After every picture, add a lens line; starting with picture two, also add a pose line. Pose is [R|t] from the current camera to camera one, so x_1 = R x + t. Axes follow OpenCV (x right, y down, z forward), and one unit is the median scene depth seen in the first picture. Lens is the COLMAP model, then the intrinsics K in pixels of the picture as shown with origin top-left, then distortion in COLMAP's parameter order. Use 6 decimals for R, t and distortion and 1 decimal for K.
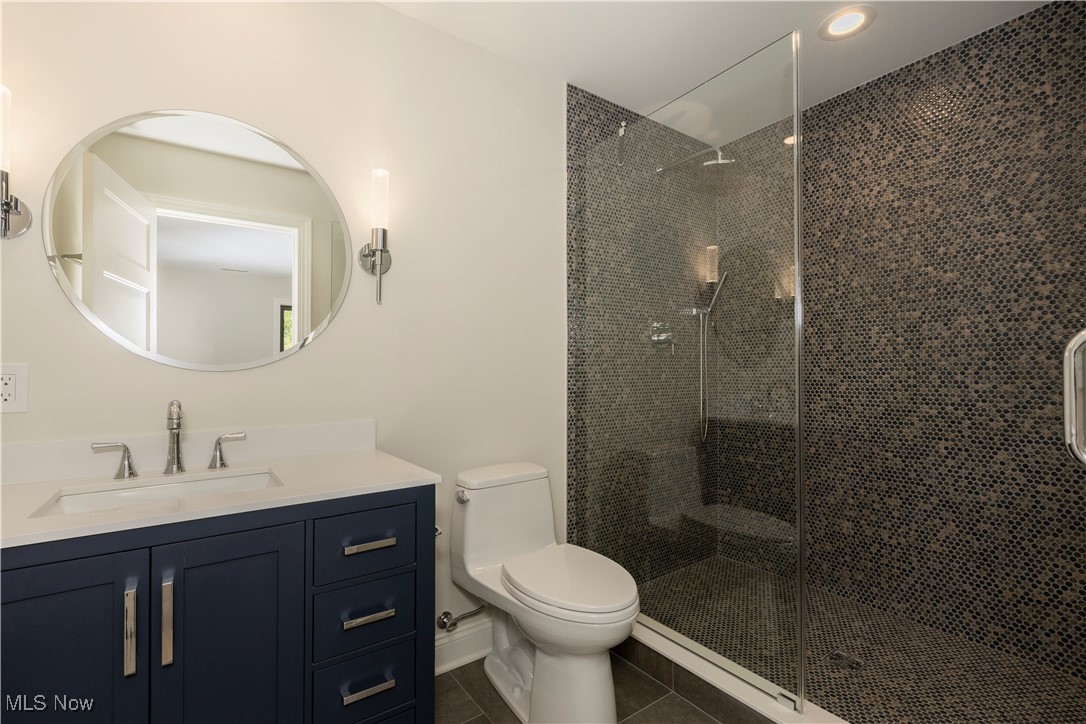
lens RADIAL K [[494.5, 0, 543.4], [0, 494.5, 361.3], [0, 0, 1]] dist [-0.000047, -0.000038]
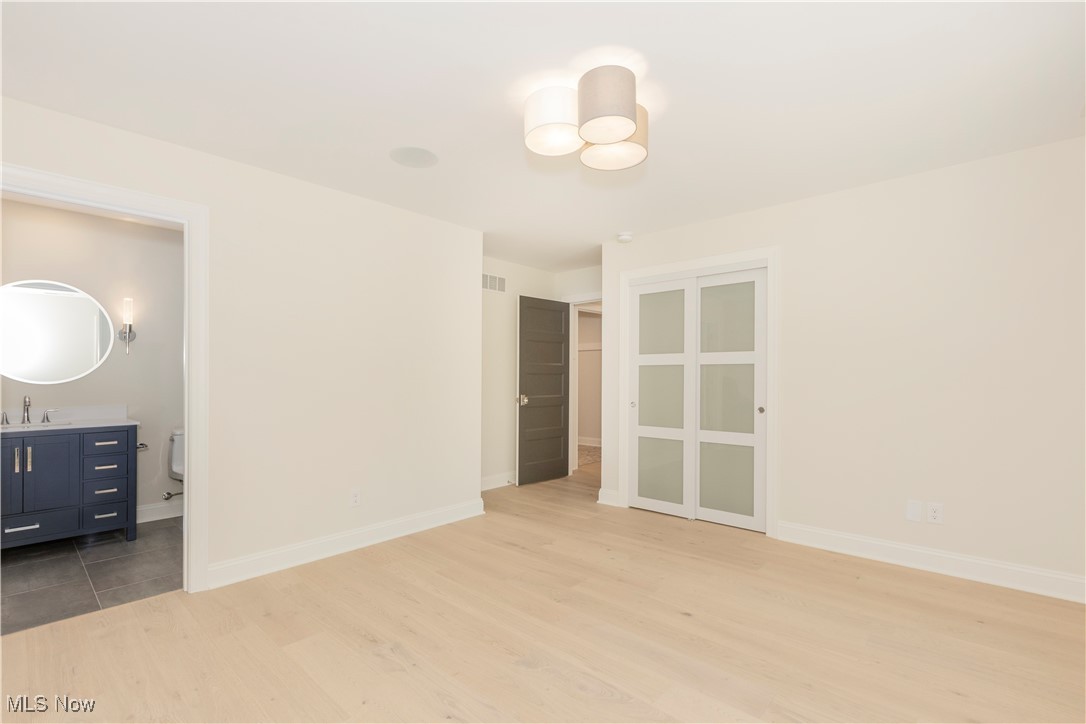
lens RADIAL K [[494.5, 0, 543.2], [0, 494.5, 361.7], [0, 0, 1]] dist [-0.000047, -0.000038]
pose [[0.975191, 0.006445, 0.221271, 1.306342], [-0.005306, 0.999969, -0.005743, -0.099025], [-0.221302, 0.004426, 0.975195, -2.099855]]
